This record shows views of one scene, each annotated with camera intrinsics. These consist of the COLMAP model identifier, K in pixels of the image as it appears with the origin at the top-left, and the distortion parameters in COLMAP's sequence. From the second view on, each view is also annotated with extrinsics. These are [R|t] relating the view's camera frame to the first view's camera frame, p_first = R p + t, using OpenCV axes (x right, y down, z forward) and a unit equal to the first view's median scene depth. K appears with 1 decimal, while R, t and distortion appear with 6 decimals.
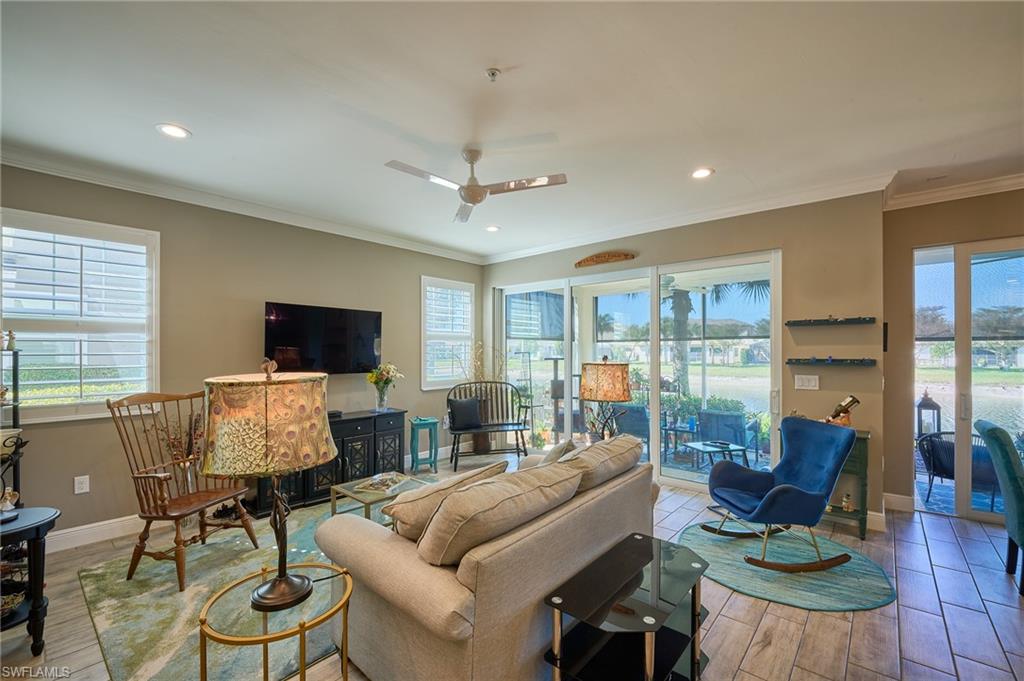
lens RADIAL K [[430.7, 0, 514.7], [0, 430.7, 348.2], [0, 0, 1]] dist [0.031496, -0.029472]
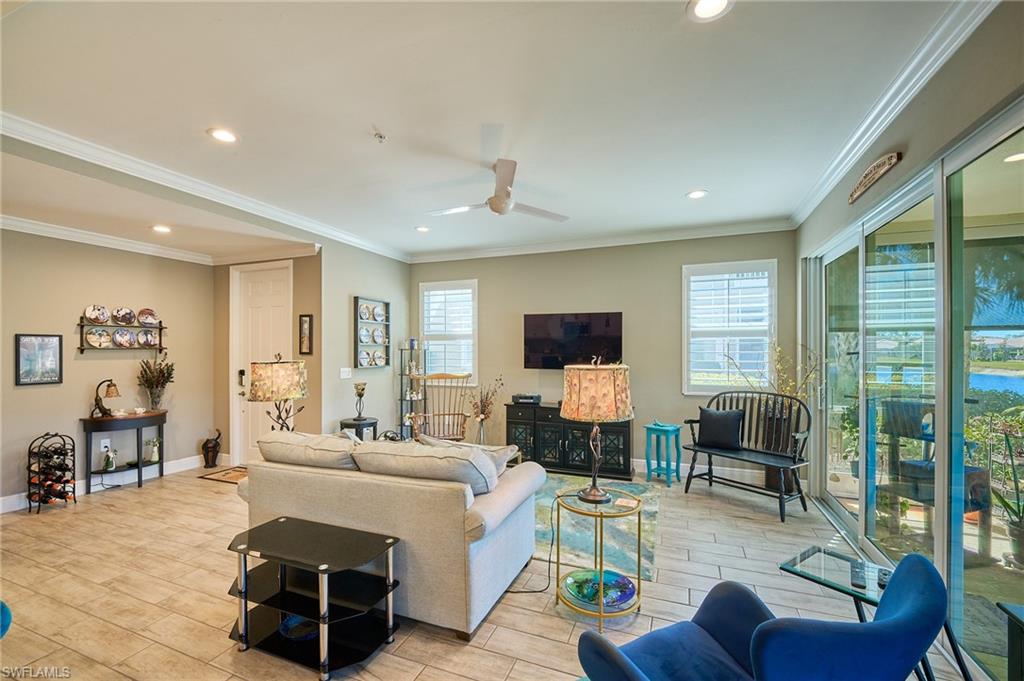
lens RADIAL K [[431.6, 0, 509.2], [0, 431.6, 348.6], [0, 0, 1]] dist [-0.019305, -0.000580]
pose [[0.323021, -0.003444, -0.946386, 0.528620], [0.006675, 0.999977, -0.001360, 0.002237], [0.946368, -0.005878, 0.323036, 0.389255]]
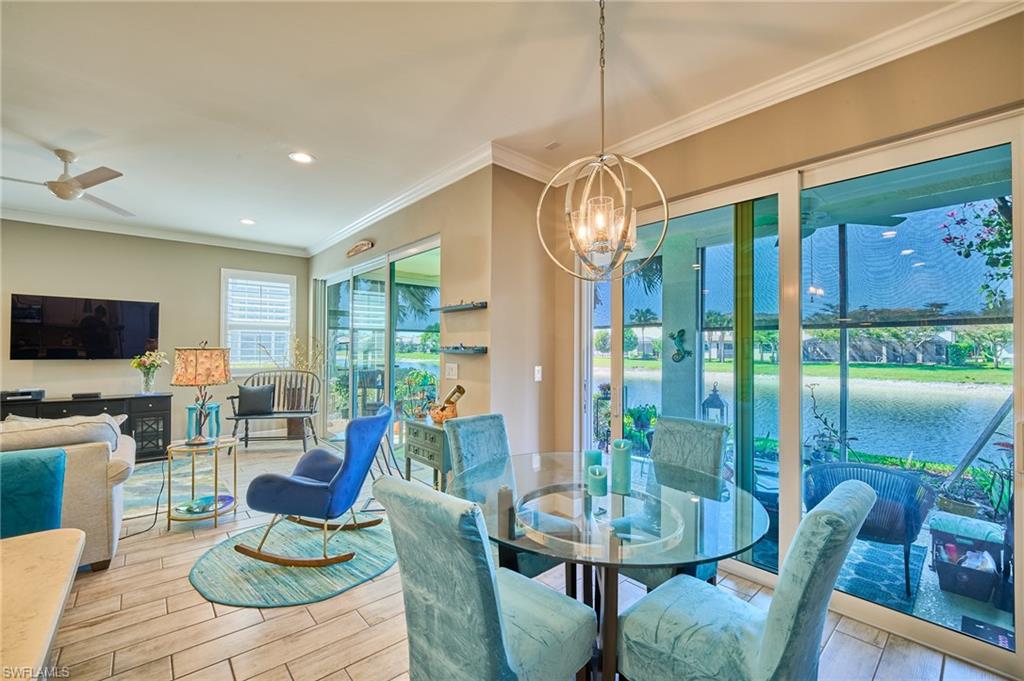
lens RADIAL K [[431.8, 0, 515.1], [0, 431.8, 339.8], [0, 0, 1]] dist [-0.011741, -0.000413]
pose [[0.990270, 0.004084, -0.139098, 0.668091], [-0.005363, 0.999947, -0.008824, 0.012048], [0.139055, 0.009485, 0.990239, 0.064058]]
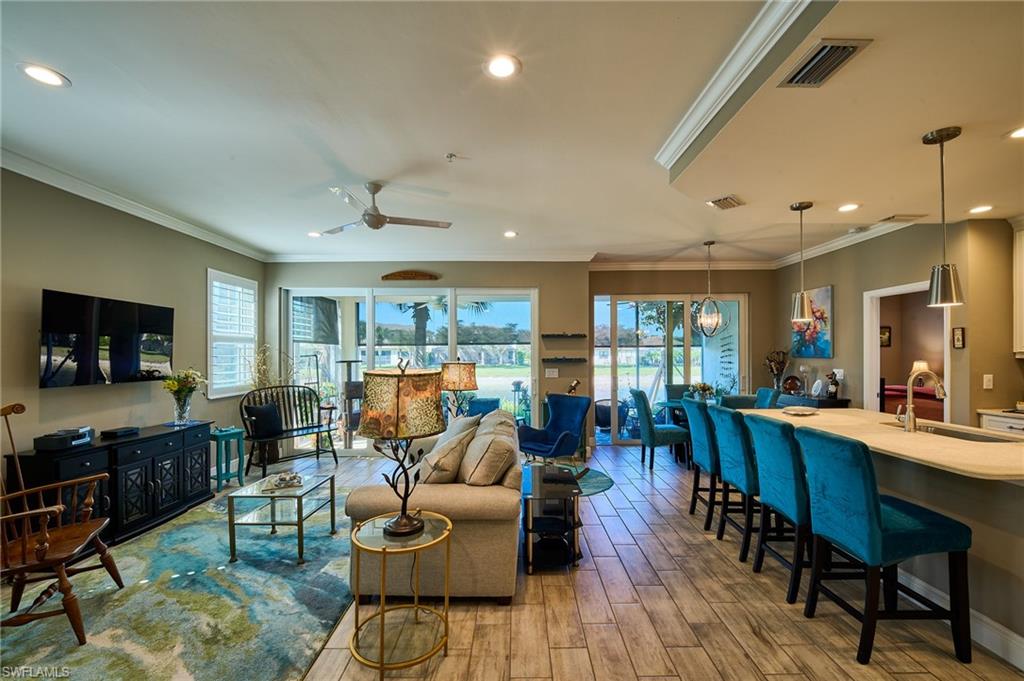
lens RADIAL K [[433.6, 0, 521.0], [0, 433.6, 351.5], [0, 0, 1]] dist [0.000659, -0.000030]
pose [[0.750358, 0.002403, 0.661028, -0.334138], [-0.002196, 0.999997, -0.001142, 0.000603], [-0.661028, -0.000595, 0.750361, -0.086209]]
